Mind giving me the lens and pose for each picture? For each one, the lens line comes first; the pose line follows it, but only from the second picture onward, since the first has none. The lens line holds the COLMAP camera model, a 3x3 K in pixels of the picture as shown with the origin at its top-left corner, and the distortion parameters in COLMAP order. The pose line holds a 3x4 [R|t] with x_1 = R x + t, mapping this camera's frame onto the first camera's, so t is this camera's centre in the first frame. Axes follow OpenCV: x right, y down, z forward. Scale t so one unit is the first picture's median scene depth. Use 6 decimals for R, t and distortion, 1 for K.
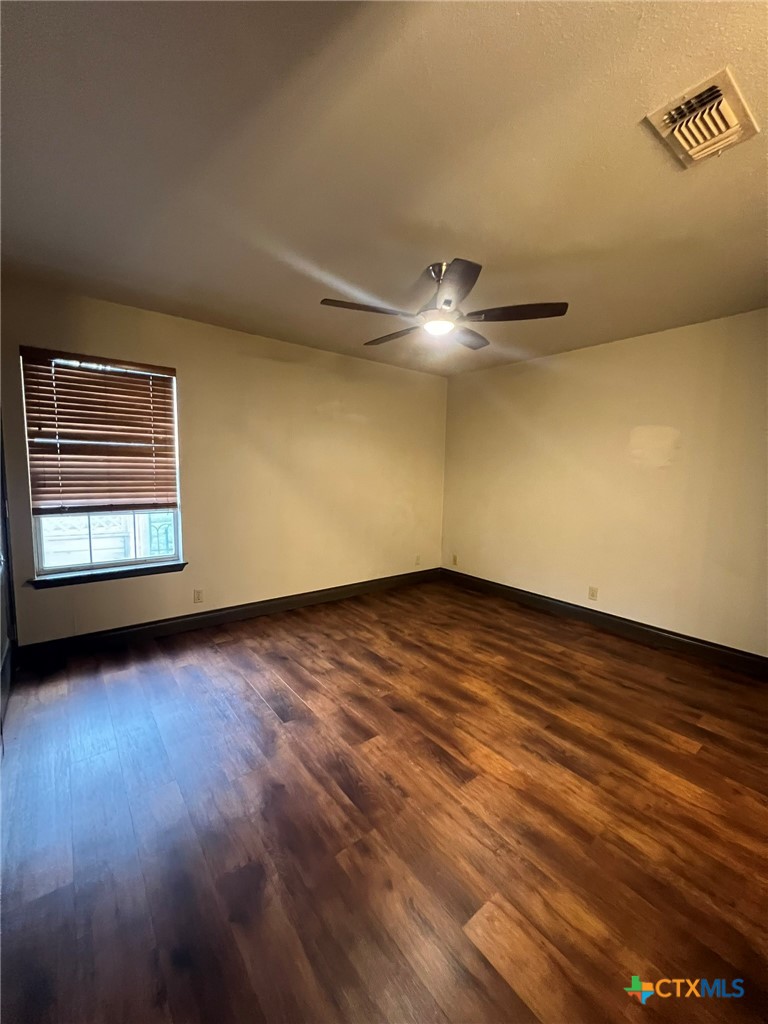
lens RADIAL K [[407.7, 0, 385.9], [0, 407.7, 512.0], [0, 0, 1]] dist [-0.000775, 0.000724]
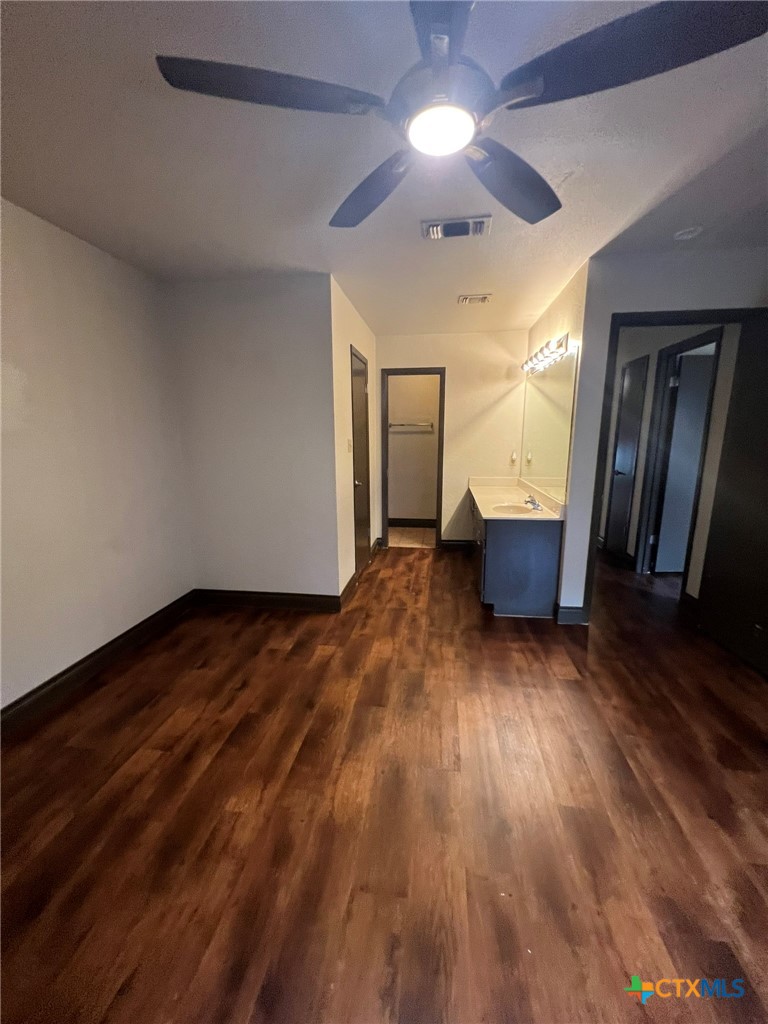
lens RADIAL K [[407.7, 0, 384.6], [0, 407.7, 512.3], [0, 0, 1]] dist [-0.000775, 0.000724]
pose [[-0.687183, -0.157161, 0.709281, -0.189274], [0.066392, 0.958649, 0.276738, -0.154534], [-0.723444, 0.237260, -0.648333, 1.246713]]
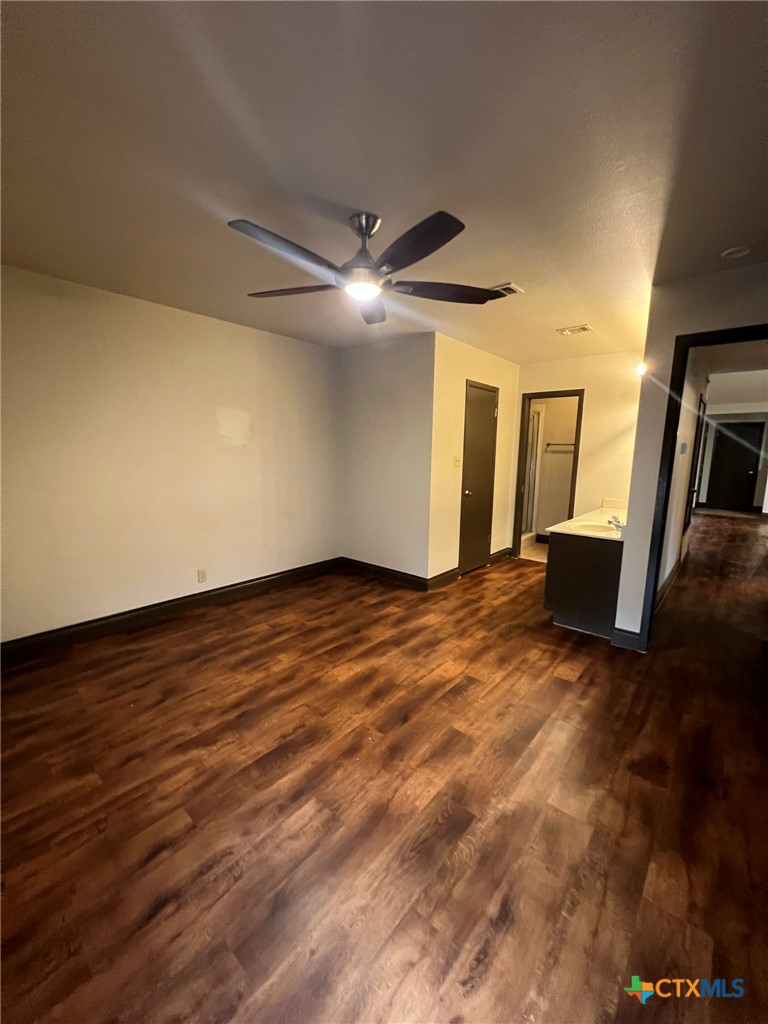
lens RADIAL K [[407.7, 0, 385.7], [0, 407.7, 511.2], [0, 0, 1]] dist [-0.000775, 0.000724]
pose [[-0.182965, -0.173508, 0.967687, -0.679717], [0.083449, 0.978010, 0.191137, -0.140377], [-0.979571, 0.115724, -0.164462, 0.991080]]
